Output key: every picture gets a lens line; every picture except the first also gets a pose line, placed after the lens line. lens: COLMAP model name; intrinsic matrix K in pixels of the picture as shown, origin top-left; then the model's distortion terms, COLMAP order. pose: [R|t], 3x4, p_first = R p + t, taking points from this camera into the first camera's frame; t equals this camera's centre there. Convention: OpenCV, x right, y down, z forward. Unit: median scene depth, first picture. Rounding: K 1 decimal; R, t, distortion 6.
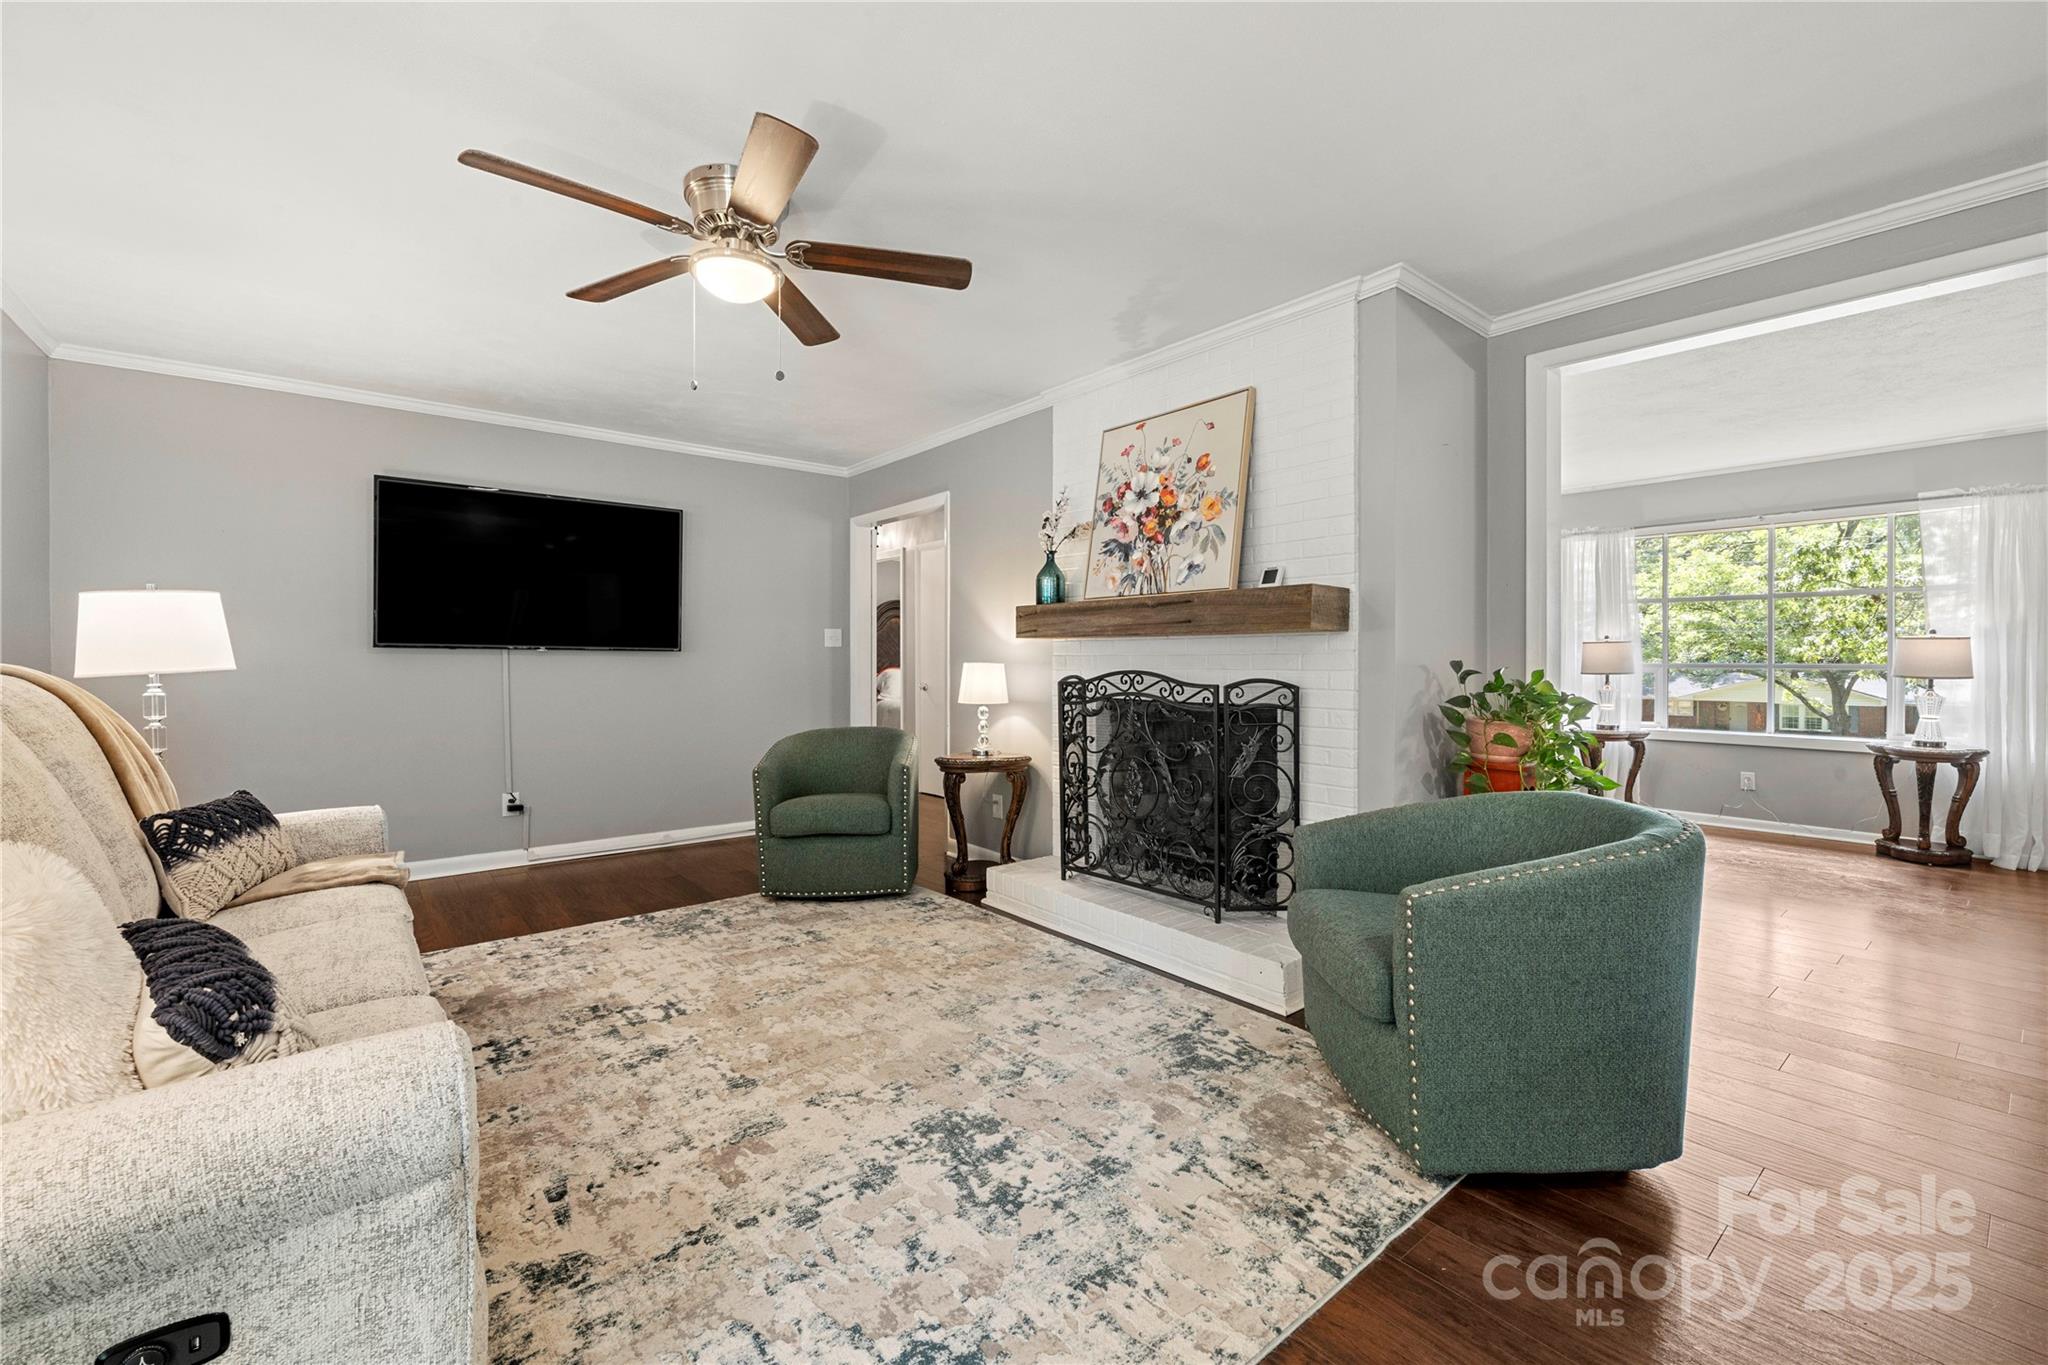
lens RADIAL K [[843.7, 0, 1020.5], [0, 843.7, 661.7], [0, 0, 1]] dist [0.000651, 0.000284]
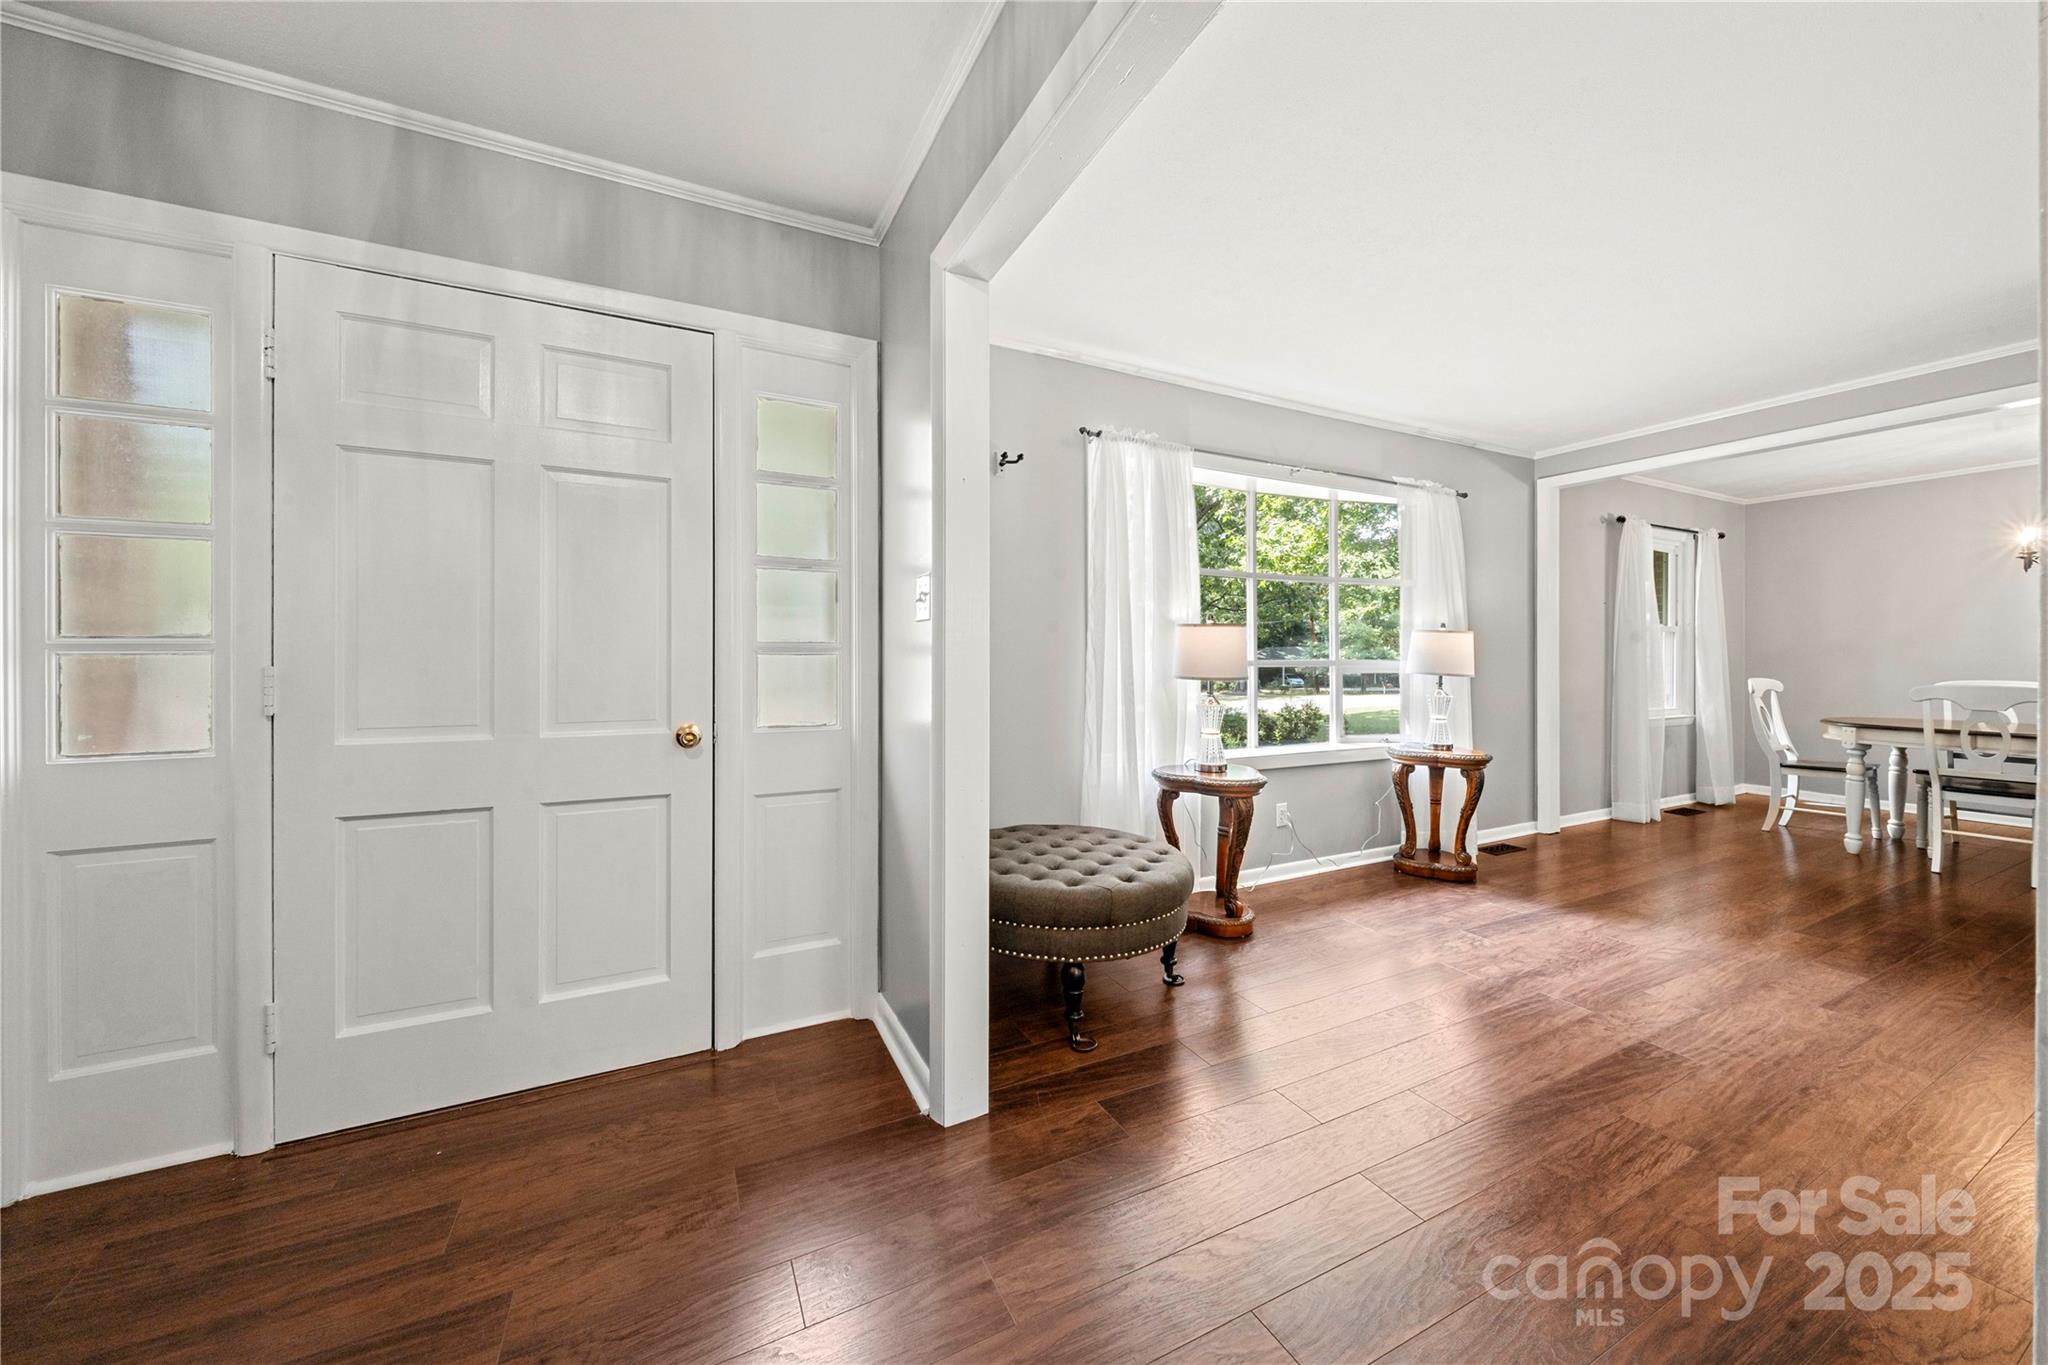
lens RADIAL K [[722.5, 0, 1027.5], [0, 722.5, 661.3], [0, 0, 1]] dist [-0.003220, -0.000117]
pose [[0.214640, -0.006087, 0.976674, 0.302884], [-0.001559, 0.999977, 0.006575, -0.002258], [-0.976692, -0.002934, 0.214625, 1.868055]]
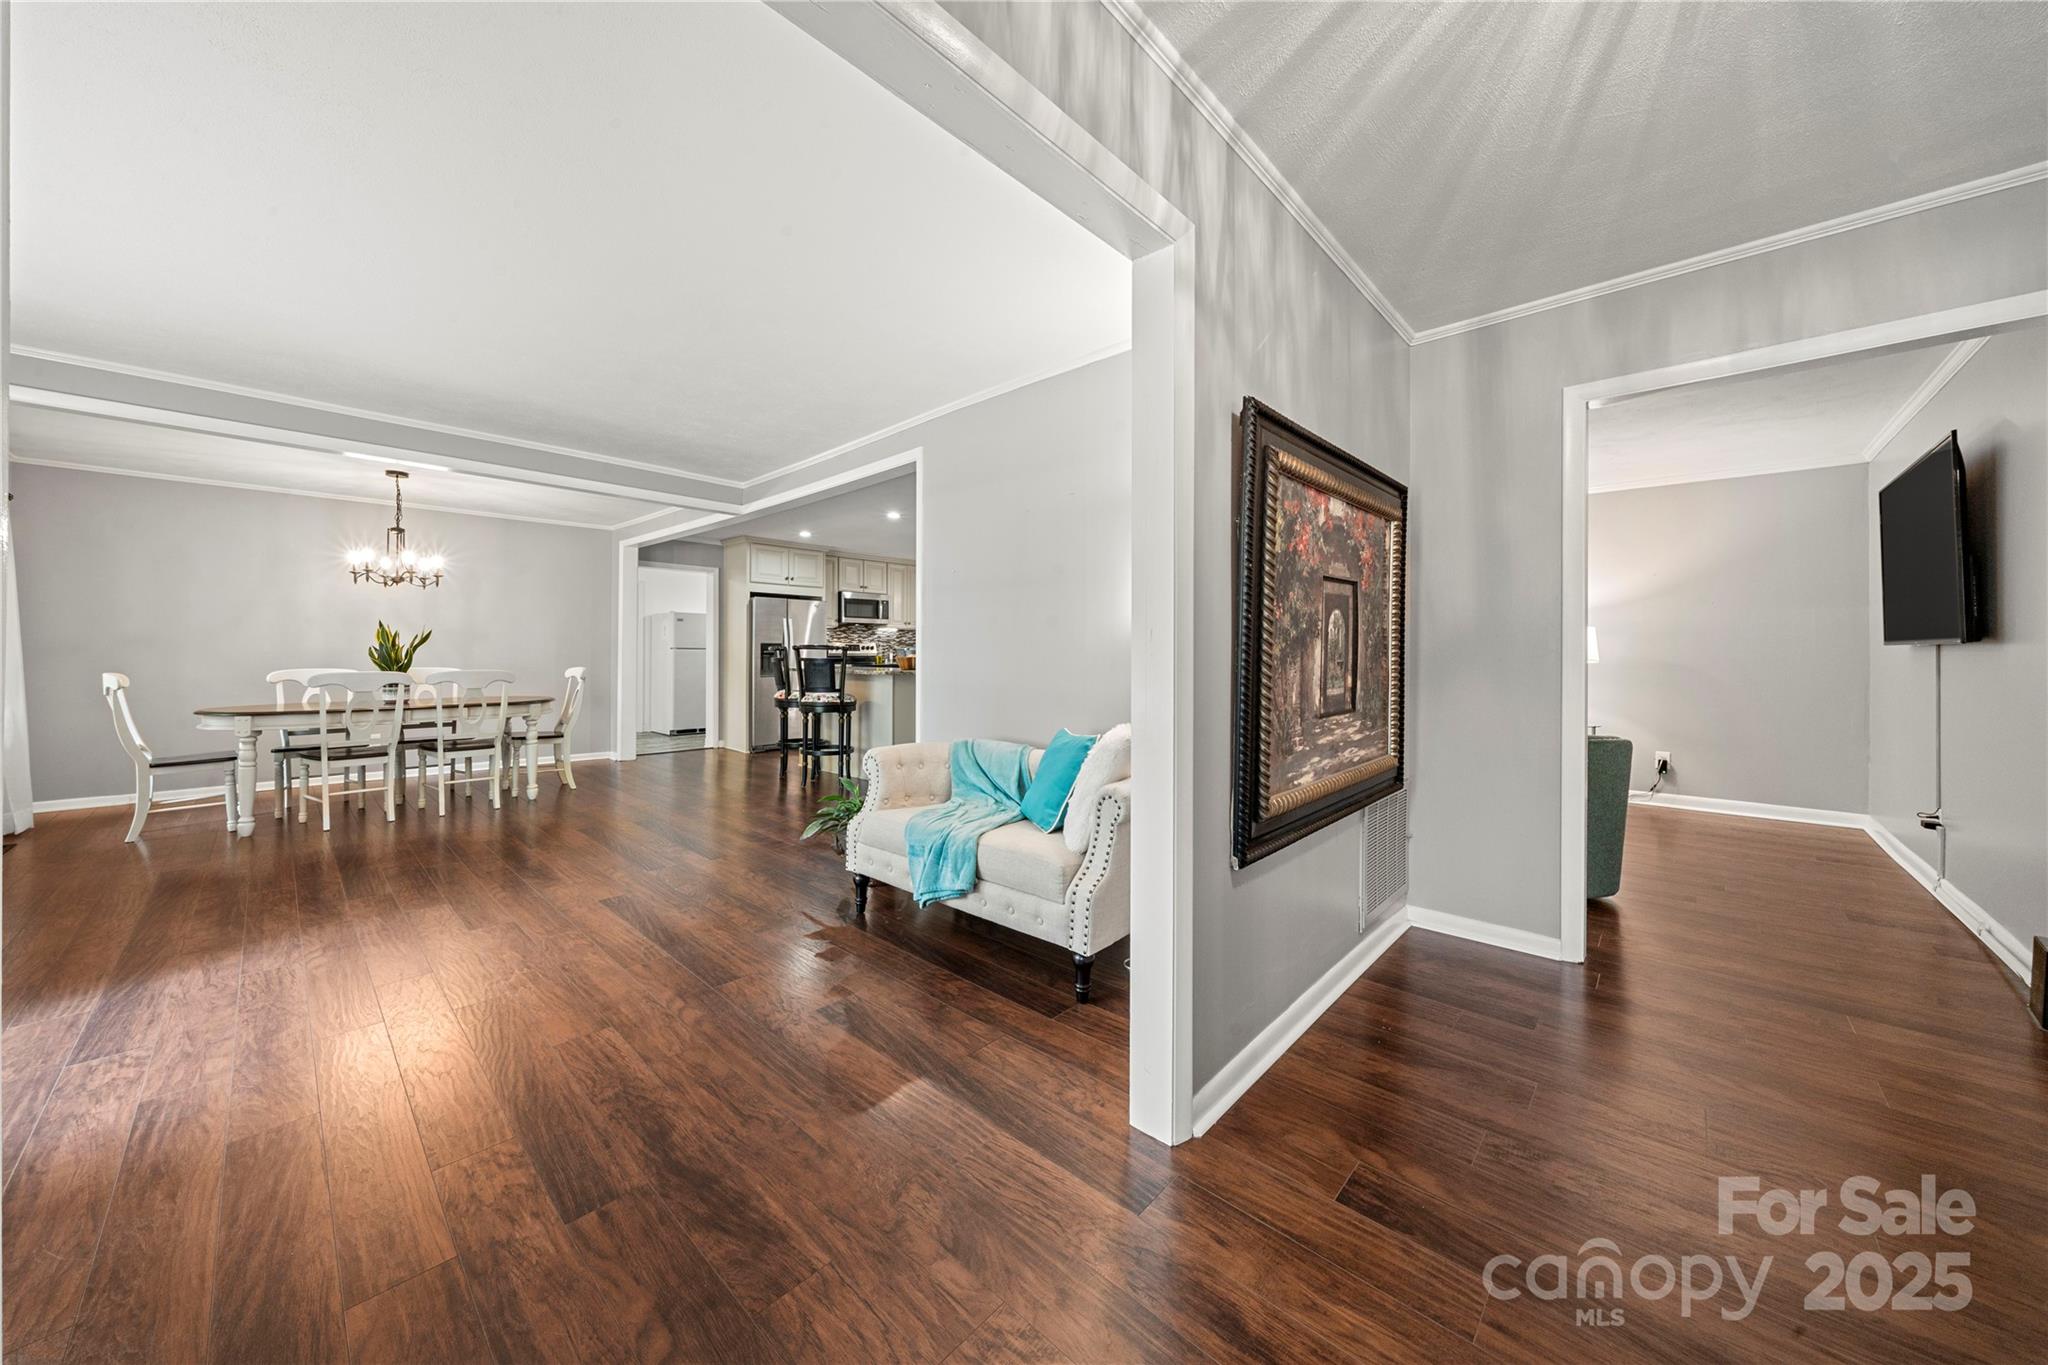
lens RADIAL K [[706.0, 0, 1024.1], [0, 706.0, 650.3], [0, 0, 1]] dist [-0.002092, -0.000090]
pose [[-0.989800, -0.003989, -0.142411, 0.609593], [-0.003339, 0.999983, -0.004804, -0.000111], [0.142428, -0.004279, -0.989796, 2.210655]]
